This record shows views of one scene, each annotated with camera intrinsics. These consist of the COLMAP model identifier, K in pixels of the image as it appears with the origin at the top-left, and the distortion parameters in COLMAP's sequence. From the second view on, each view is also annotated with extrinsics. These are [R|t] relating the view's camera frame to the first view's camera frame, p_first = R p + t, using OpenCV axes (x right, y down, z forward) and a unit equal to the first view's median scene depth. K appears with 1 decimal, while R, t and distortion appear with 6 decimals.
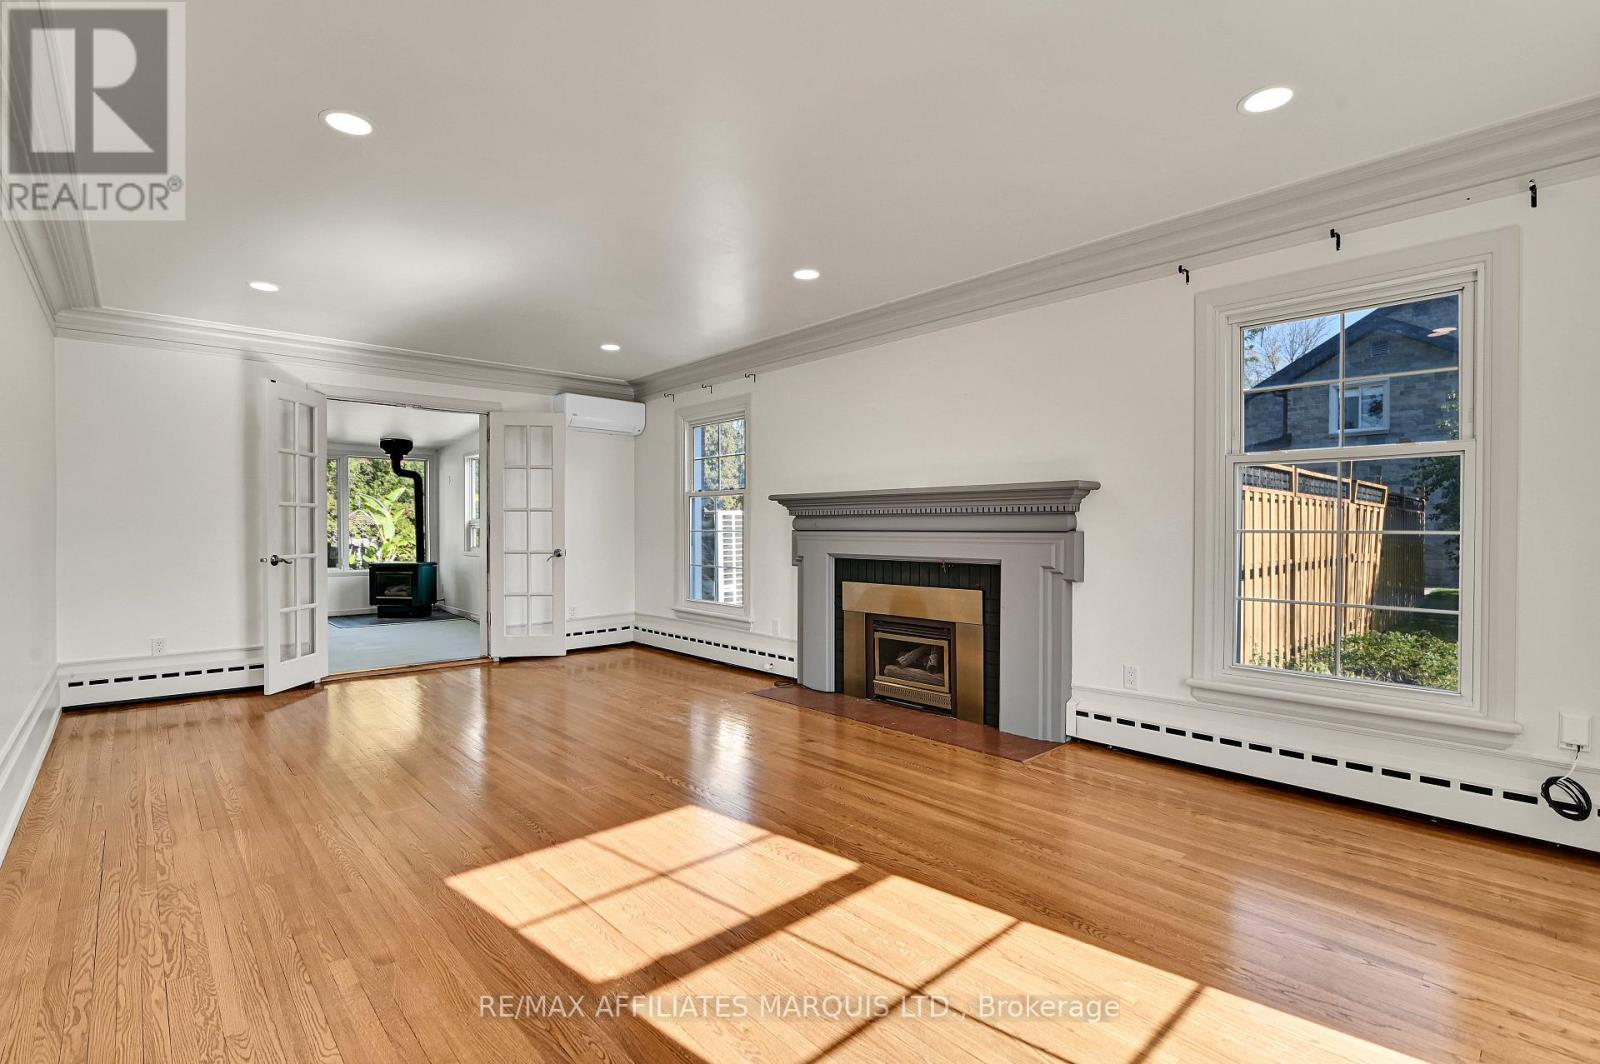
lens RADIAL K [[739.3, 0, 800.0], [0, 739.3, 532.0], [0, 0, 1]] dist [-0.016828, -0.000222]
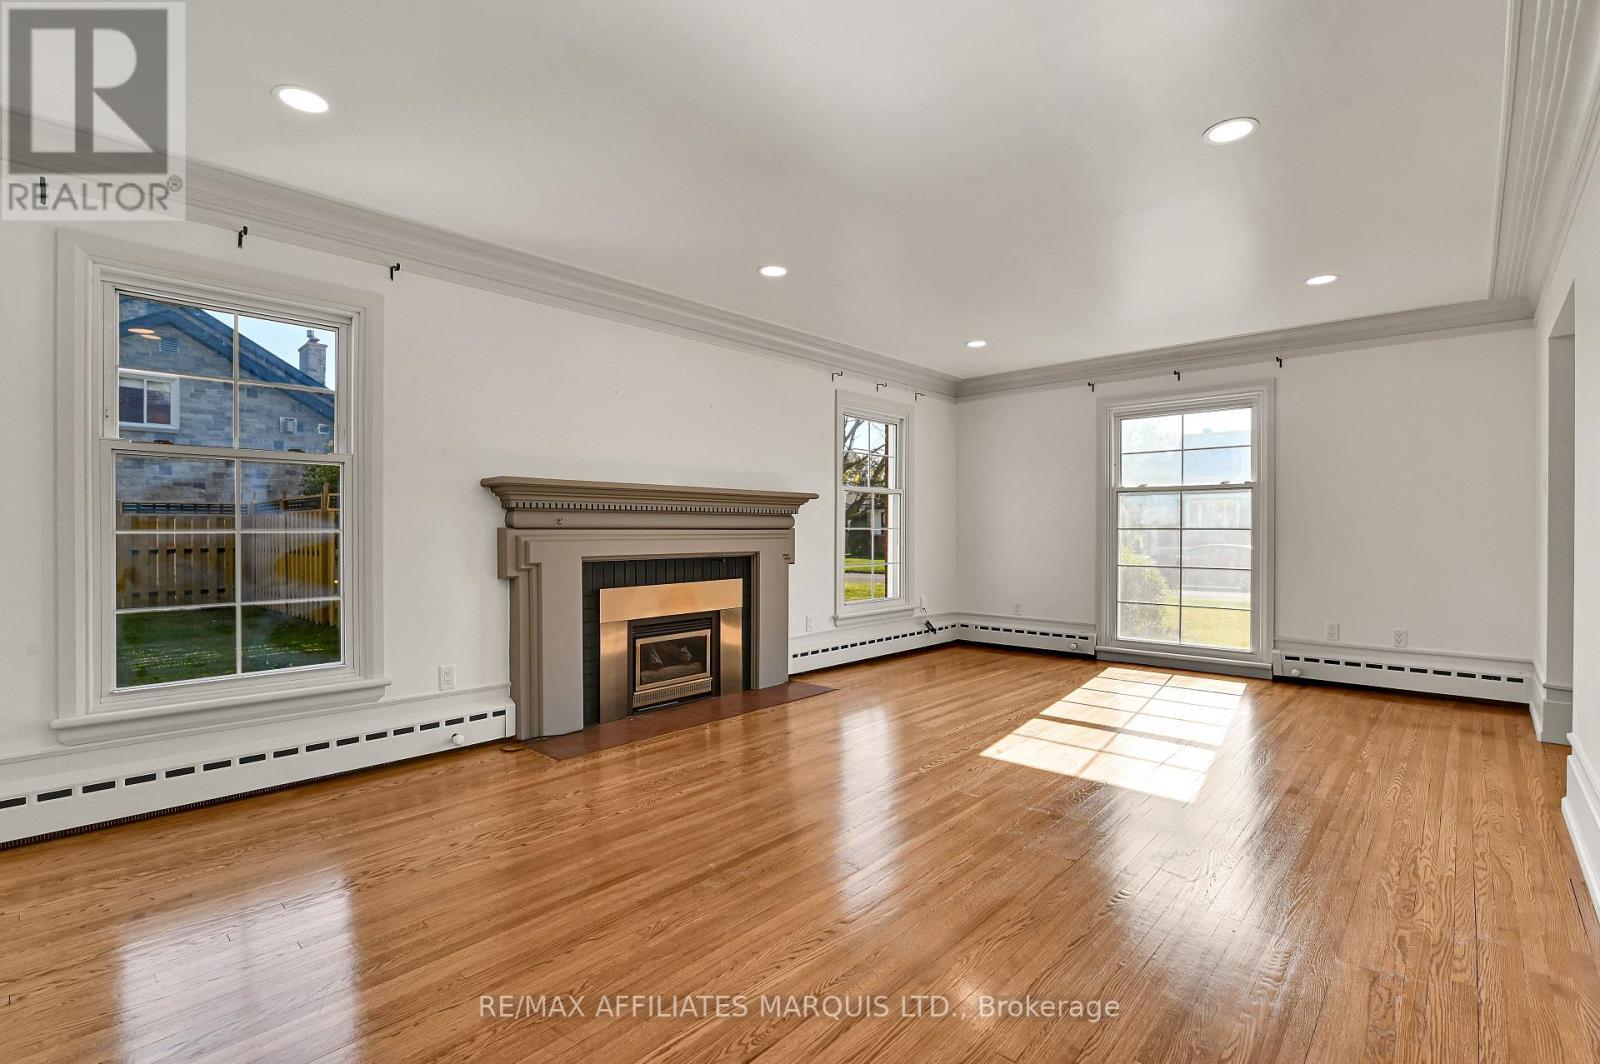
lens RADIAL K [[721.9, 0, 800.0], [0, 721.9, 532.0], [0, 0, 1]] dist [-0.058020, 0.014228]
pose [[-0.070272, -0.005855, 0.997511, -0.801839], [0.005905, 0.999963, 0.006285, -0.002171], [-0.997510, 0.006332, -0.070234, 0.865995]]
